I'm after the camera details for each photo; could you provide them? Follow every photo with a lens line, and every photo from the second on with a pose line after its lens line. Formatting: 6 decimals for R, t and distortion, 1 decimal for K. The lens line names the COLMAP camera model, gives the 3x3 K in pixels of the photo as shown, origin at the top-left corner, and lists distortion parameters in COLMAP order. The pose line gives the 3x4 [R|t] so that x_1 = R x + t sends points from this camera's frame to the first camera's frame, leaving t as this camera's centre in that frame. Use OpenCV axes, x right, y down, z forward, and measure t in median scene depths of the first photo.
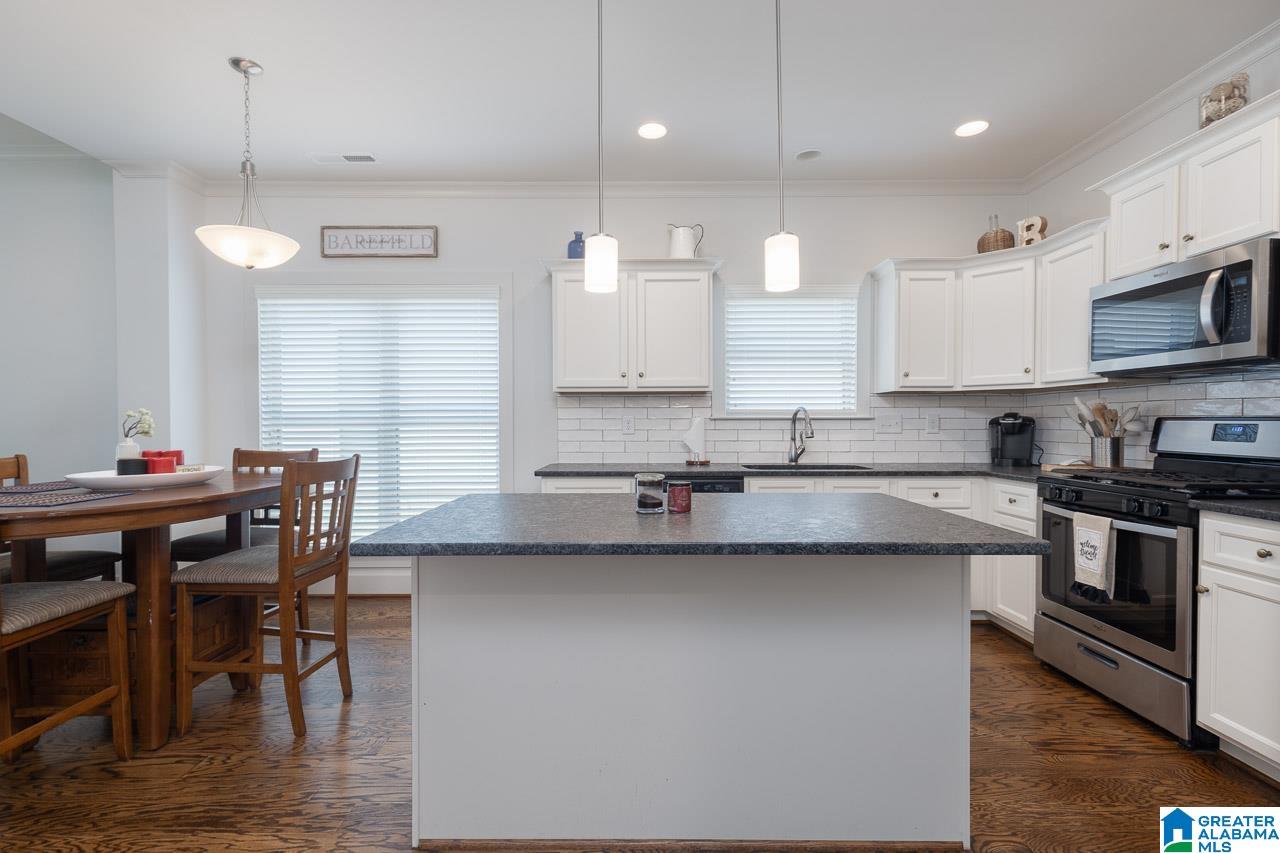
lens RADIAL K [[595.4, 0, 641.5], [0, 595.4, 423.9], [0, 0, 1]] dist [0.003913, 0.000479]
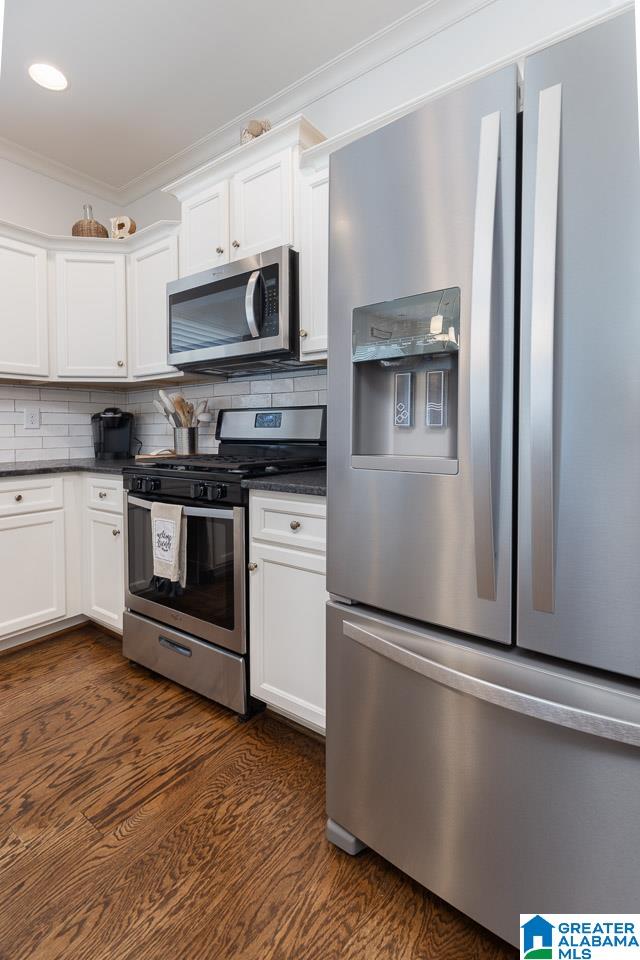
lens RADIAL K [[470.1, 0, 320.9], [0, 470.1, 450.7], [0, 0, 1]] dist [0.000519, -0.000264]
pose [[0.614056, -0.044335, 0.788016, 0.296637], [0.012466, 0.998841, 0.046483, 0.033434], [-0.789164, -0.018719, 0.613897, 0.321922]]
